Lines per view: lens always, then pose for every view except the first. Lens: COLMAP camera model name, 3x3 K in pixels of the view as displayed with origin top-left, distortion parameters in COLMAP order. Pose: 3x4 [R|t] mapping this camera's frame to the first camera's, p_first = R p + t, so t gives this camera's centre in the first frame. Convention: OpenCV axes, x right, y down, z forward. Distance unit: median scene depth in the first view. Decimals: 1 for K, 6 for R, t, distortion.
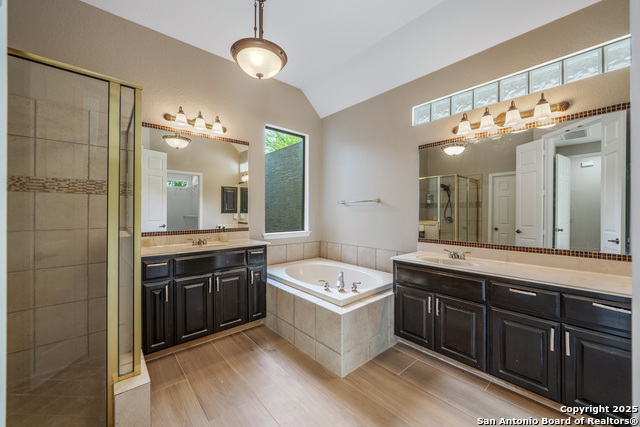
lens RADIAL K [[238.8, 0, 318.4], [0, 238.8, 212.3], [0, 0, 1]] dist [-0.003960, 0.000230]
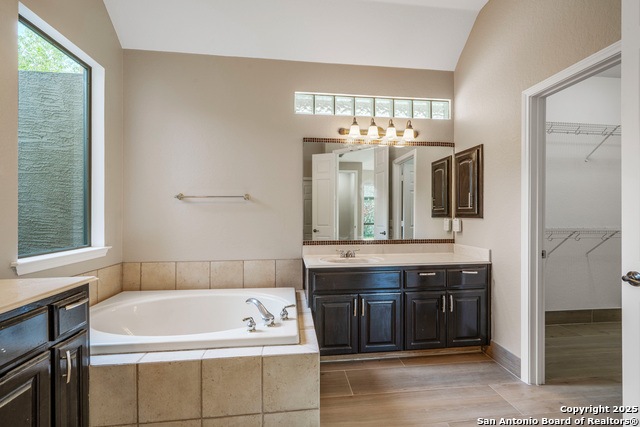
lens RADIAL K [[278.8, 0, 315.6], [0, 278.8, 216.0], [0, 0, 1]] dist [-0.001127, 0.001240]
pose [[0.579708, -0.003242, 0.814818, -0.433115], [-0.001008, 0.999988, 0.004695, 0.009715], [-0.814823, -0.003543, 0.579698, 0.381206]]
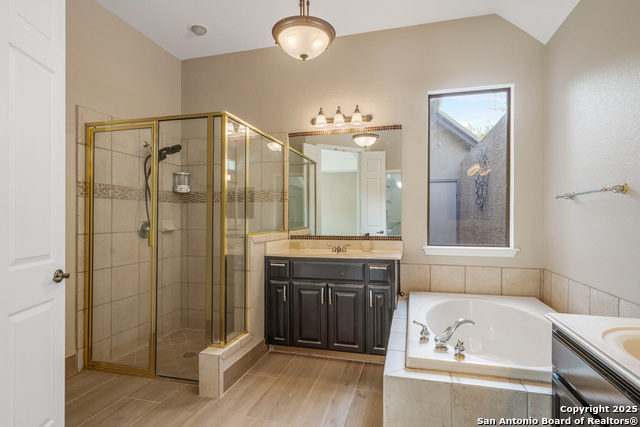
lens RADIAL K [[320.8, 0, 329.3], [0, 320.8, 218.2], [0, 0, 1]] dist [0.001155, 0.000023]
pose [[0.579150, 0.000973, -0.815221, 0.523452], [0.000232, 0.999999, 0.001359, 0.005770], [0.815221, -0.000976, 0.579149, 0.280900]]
